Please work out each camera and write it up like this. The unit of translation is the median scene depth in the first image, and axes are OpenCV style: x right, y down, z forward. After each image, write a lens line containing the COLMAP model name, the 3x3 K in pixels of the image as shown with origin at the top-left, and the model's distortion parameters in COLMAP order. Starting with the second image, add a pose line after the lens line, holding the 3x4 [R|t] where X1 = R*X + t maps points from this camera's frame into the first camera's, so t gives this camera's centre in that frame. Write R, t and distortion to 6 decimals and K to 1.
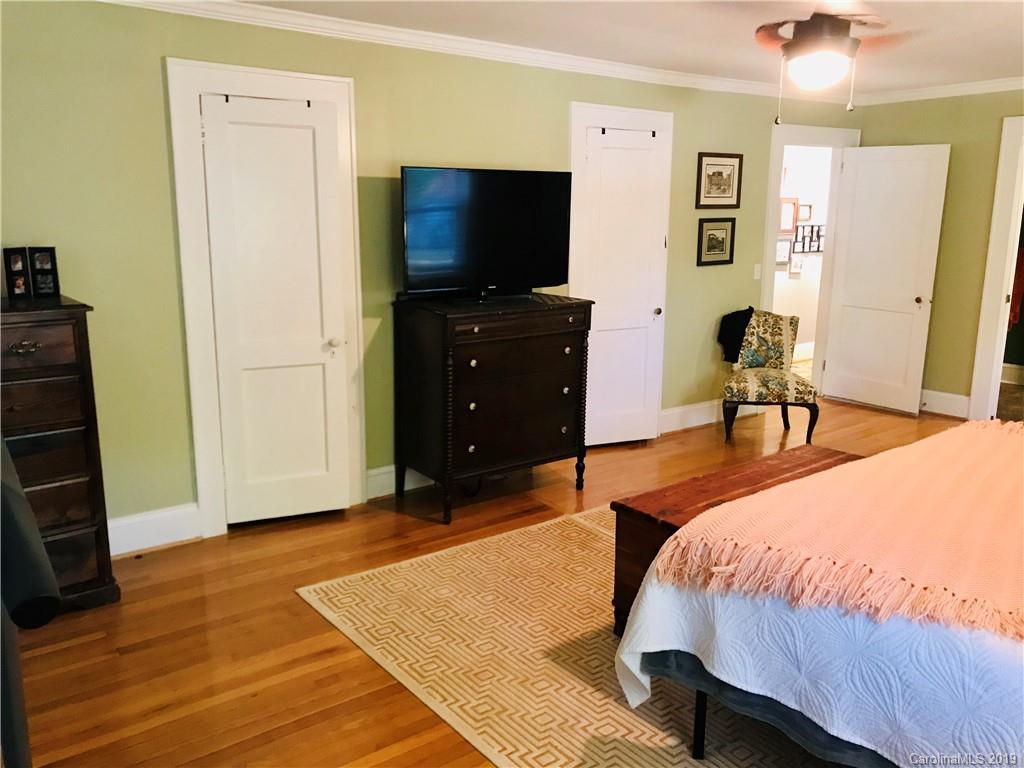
lens RADIAL K [[862.0, 0, 510.7], [0, 862.0, 381.2], [0, 0, 1]] dist [0.013333, -0.010766]
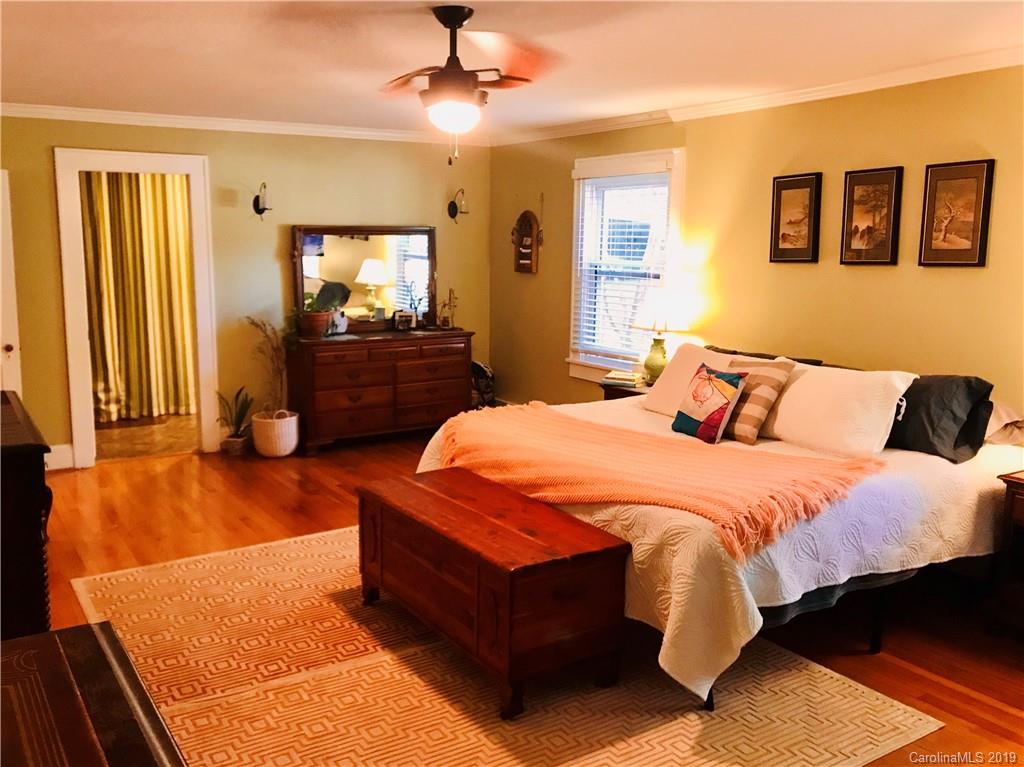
lens RADIAL K [[919.1, 0, 510.9], [0, 919.1, 388.0], [0, 0, 1]] dist [0.014648, -0.042275]
pose [[0.082504, -0.167512, 0.982412, -1.144522], [0.201495, 0.968218, 0.148170, -0.268840], [-0.976009, 0.185726, 0.113635, 1.245973]]
